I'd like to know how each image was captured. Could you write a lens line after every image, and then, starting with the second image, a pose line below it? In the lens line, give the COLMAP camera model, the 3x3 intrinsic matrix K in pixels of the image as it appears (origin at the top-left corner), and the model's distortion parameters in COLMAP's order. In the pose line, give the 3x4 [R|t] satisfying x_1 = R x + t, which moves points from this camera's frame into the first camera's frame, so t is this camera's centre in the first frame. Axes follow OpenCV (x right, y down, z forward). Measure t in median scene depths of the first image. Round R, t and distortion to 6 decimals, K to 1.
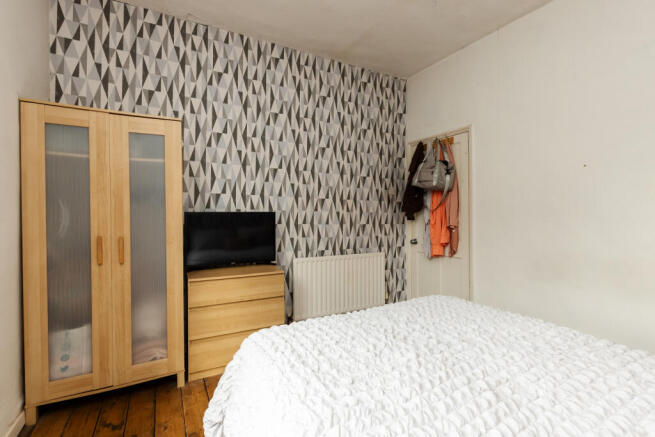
lens RADIAL K [[298.2, 0, 327.0], [0, 298.2, 203.8], [0, 0, 1]] dist [-0.000166, -0.000101]
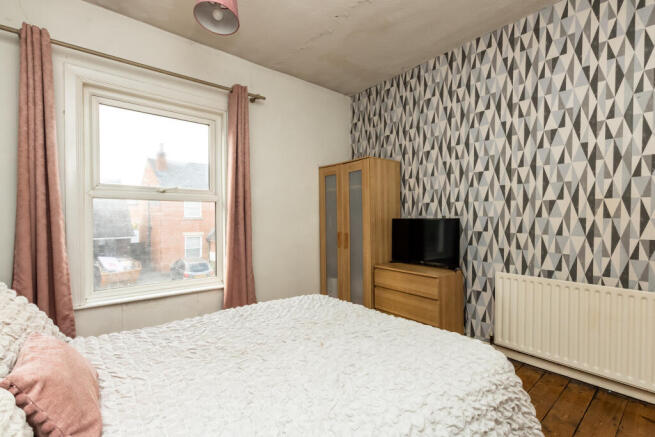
lens RADIAL K [[300.6, 0, 327.5], [0, 300.6, 218.5], [0, 0, 1]] dist [-0.001493, -0.000271]
pose [[0.194558, -0.008717, -0.980852, 0.650786], [0.019091, 0.999805, -0.005099, 0.023685], [0.980705, -0.017733, 0.194686, 0.345931]]
